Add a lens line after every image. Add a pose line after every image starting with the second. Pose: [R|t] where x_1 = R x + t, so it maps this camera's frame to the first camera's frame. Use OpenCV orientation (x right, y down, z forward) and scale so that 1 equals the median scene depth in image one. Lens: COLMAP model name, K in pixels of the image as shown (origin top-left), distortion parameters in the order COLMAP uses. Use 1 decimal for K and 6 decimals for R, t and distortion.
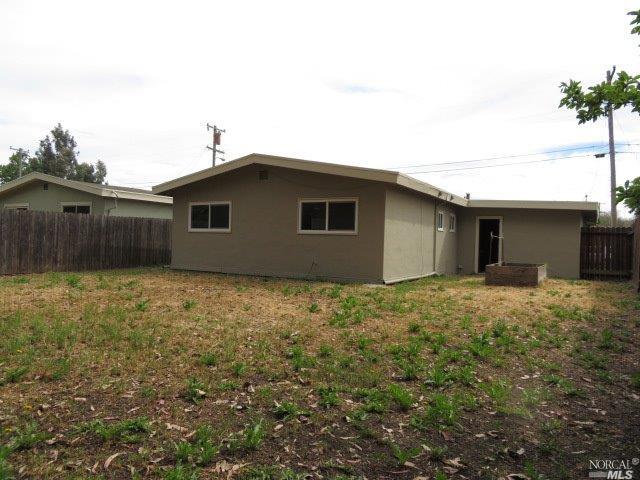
lens RADIAL K [[458.5, 0, 317.6], [0, 458.5, 241.3], [0, 0, 1]] dist [-0.014702, 0.006673]
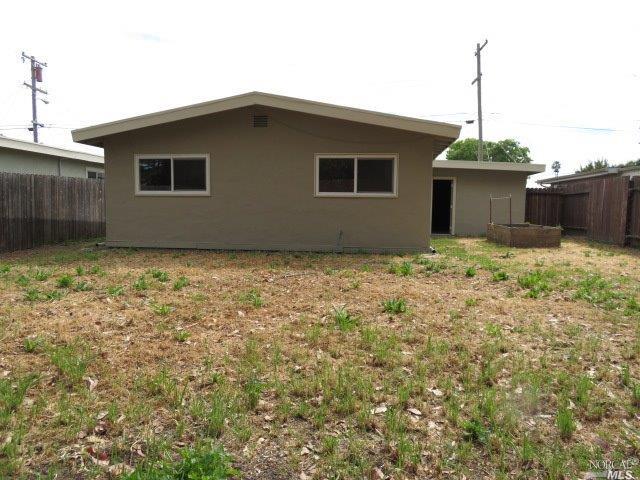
lens RADIAL K [[458.5, 0, 317.8], [0, 458.5, 242.2], [0, 0, 1]] dist [-0.014702, 0.006673]
pose [[0.912490, -0.050879, 0.405923, -0.337738], [0.014295, 0.995596, 0.092655, -0.010423], [-0.408850, -0.078744, 0.909198, 0.226169]]
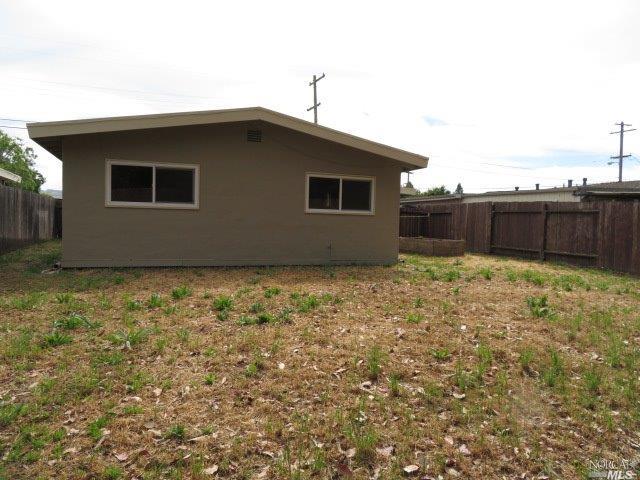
lens RADIAL K [[458.5, 0, 314.8], [0, 458.5, 235.1], [0, 0, 1]] dist [-0.014702, 0.006673]
pose [[0.616903, -0.035595, 0.786234, -0.637301], [-0.010308, 0.998526, 0.053294, -0.018982], [-0.786971, -0.040982, 0.615627, 0.414683]]
